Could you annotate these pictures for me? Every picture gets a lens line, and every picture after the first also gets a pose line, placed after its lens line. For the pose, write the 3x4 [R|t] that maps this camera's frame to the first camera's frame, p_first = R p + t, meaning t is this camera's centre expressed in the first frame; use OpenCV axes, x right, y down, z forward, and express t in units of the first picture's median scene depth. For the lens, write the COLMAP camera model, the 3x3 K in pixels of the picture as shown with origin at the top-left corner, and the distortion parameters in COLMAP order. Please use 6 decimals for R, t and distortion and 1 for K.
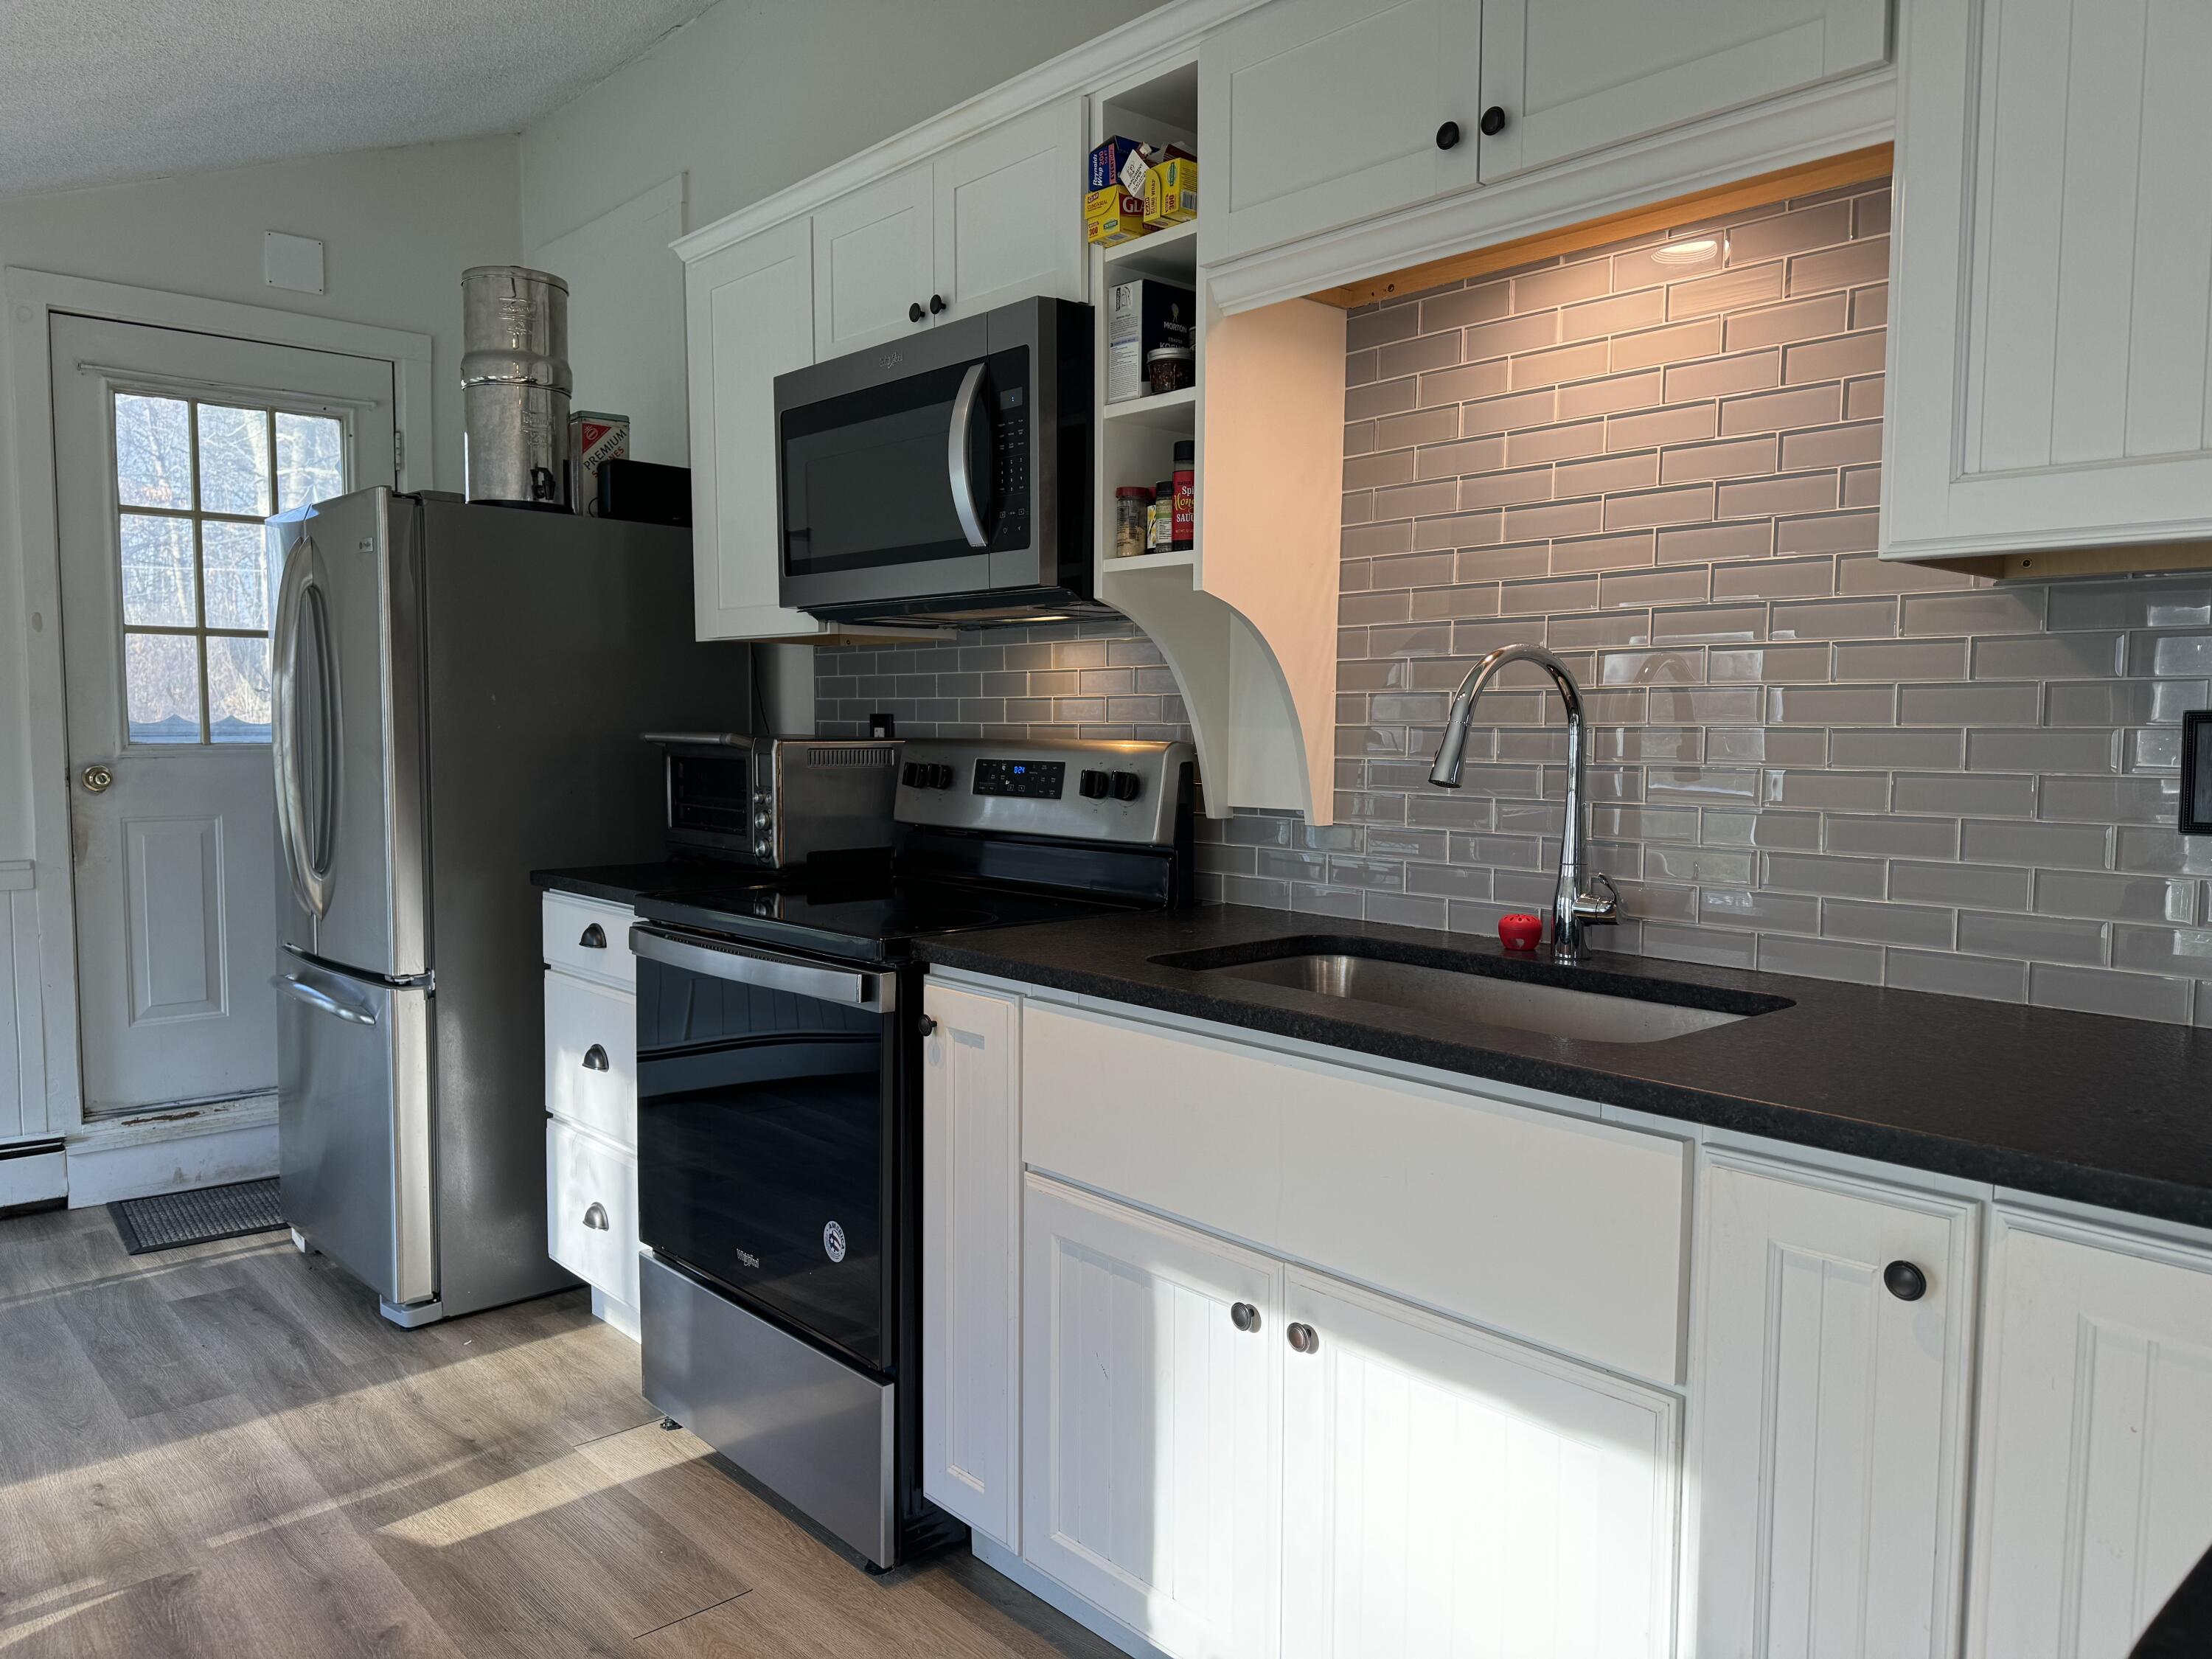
lens RADIAL K [[1561.8, 0, 1102.9], [0, 1561.8, 826.5], [0, 0, 1]] dist [-0.006555, -0.003876]
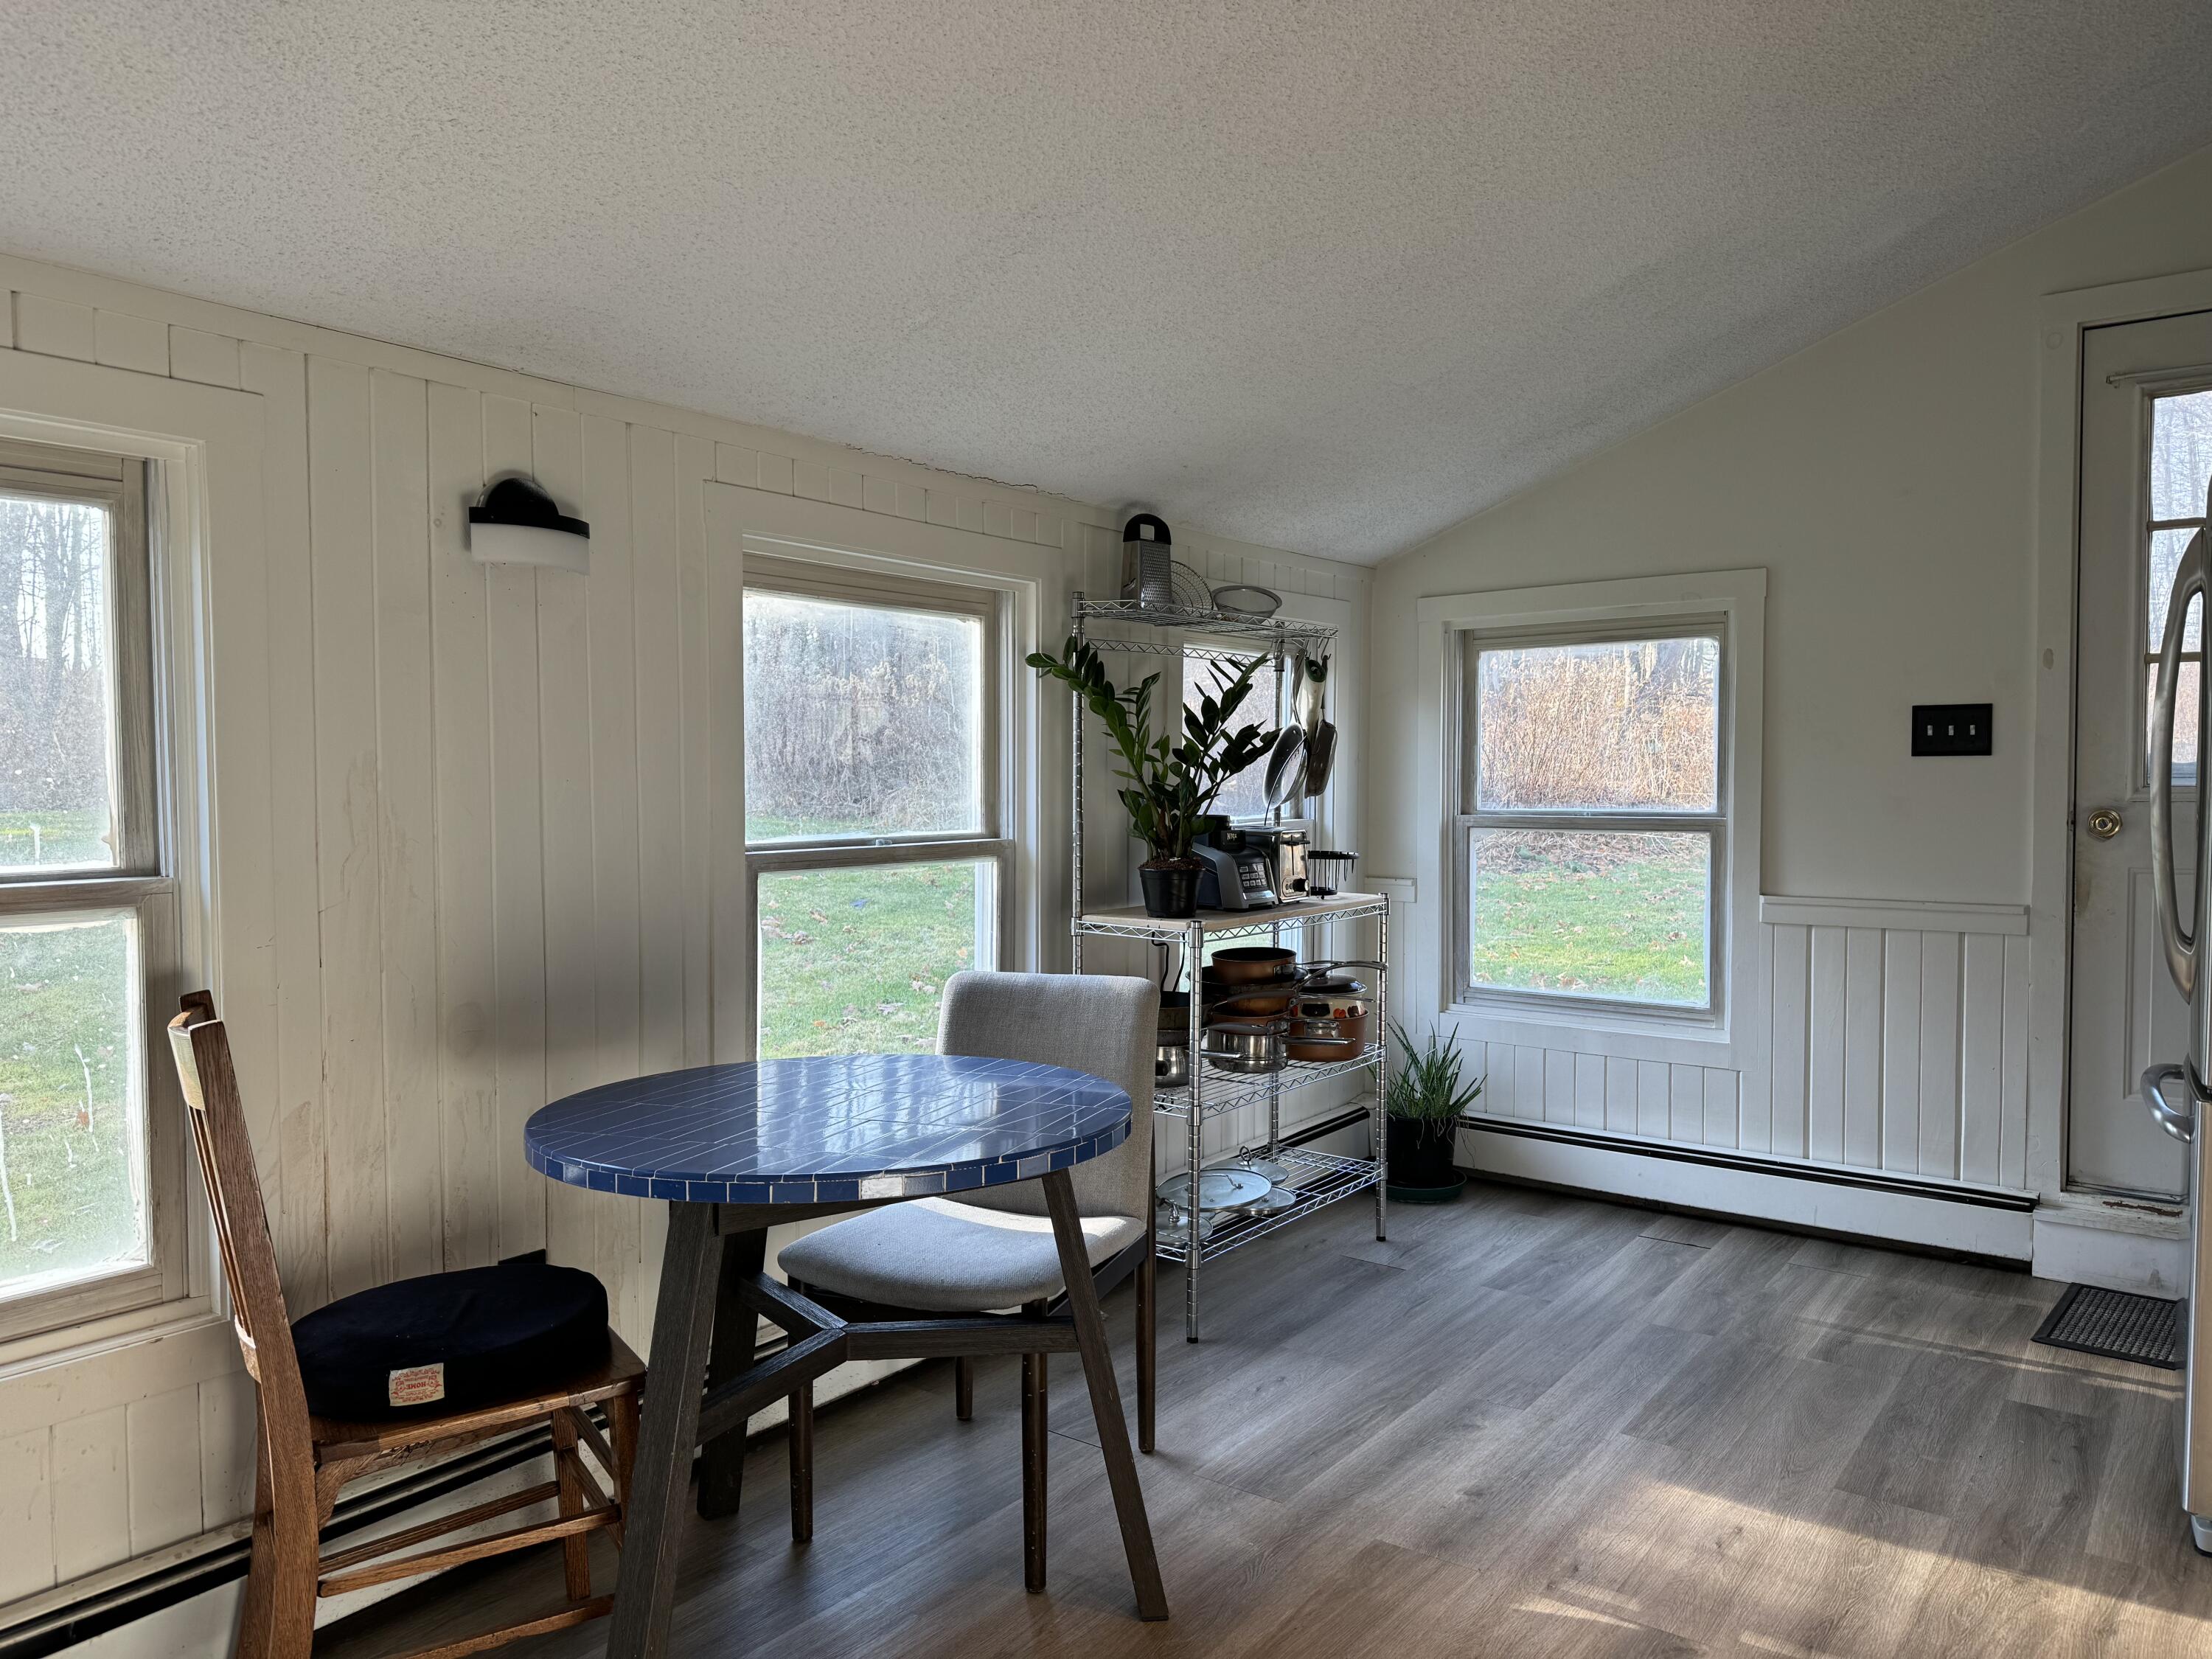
lens RADIAL K [[1561.8, 0, 1098.1], [0, 1561.8, 831.1], [0, 0, 1]] dist [-0.006555, -0.003876]
pose [[0.185979, 0.033206, -0.981993, 0.167813], [-0.060198, 0.997936, 0.022344, -0.012498], [0.980708, 0.054959, 0.187594, 0.274383]]
